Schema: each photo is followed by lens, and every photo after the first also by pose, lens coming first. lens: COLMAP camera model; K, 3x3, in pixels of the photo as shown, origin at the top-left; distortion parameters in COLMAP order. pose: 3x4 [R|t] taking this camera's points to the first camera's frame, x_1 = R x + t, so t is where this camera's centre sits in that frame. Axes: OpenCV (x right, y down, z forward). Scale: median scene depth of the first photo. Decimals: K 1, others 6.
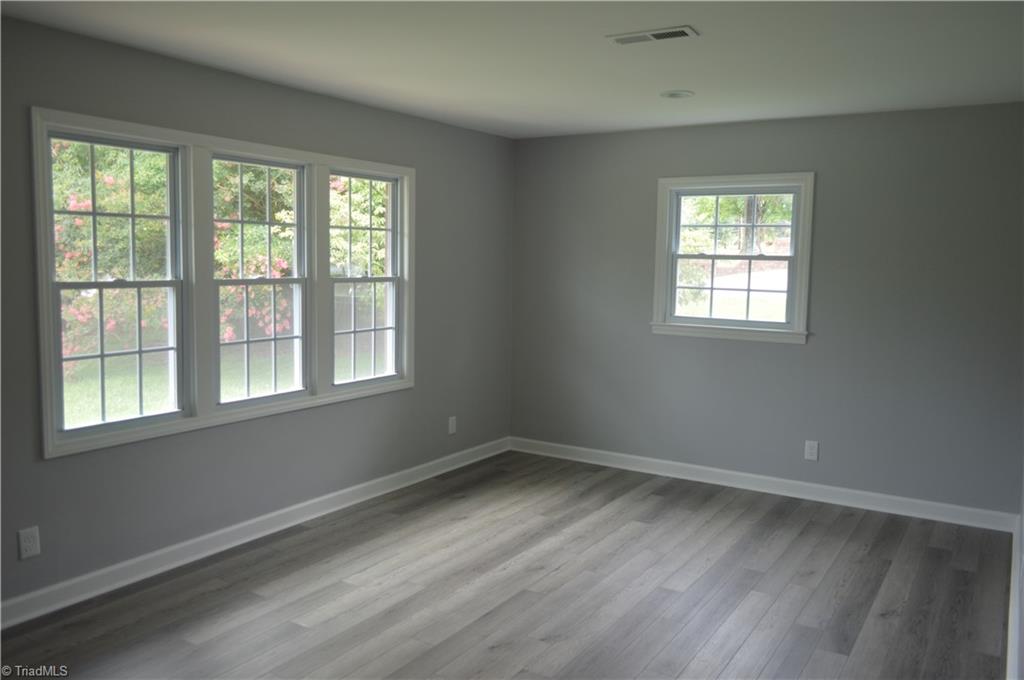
lens RADIAL K [[801.3, 0, 507.1], [0, 801.3, 338.6], [0, 0, 1]] dist [-0.024627, 0.009707]
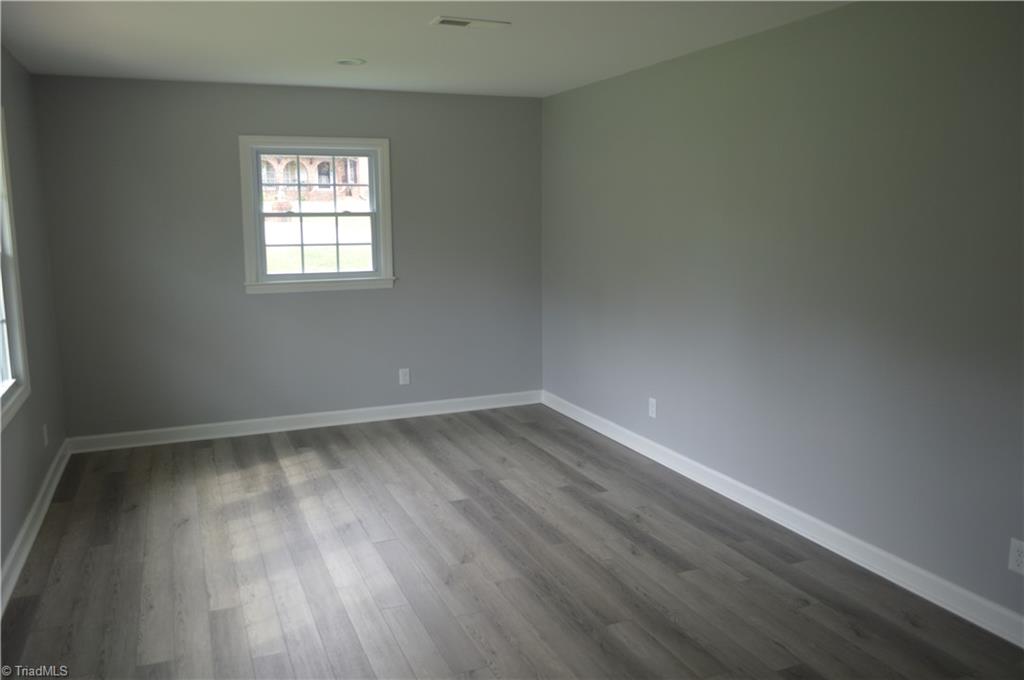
lens RADIAL K [[801.3, 0, 521.6], [0, 801.3, 336.6], [0, 0, 1]] dist [-0.024627, 0.009707]
pose [[0.570392, -0.148130, 0.807905, -0.466842], [0.099799, 0.988815, 0.110840, -0.032602], [-0.815287, 0.017405, 0.578795, 0.167365]]
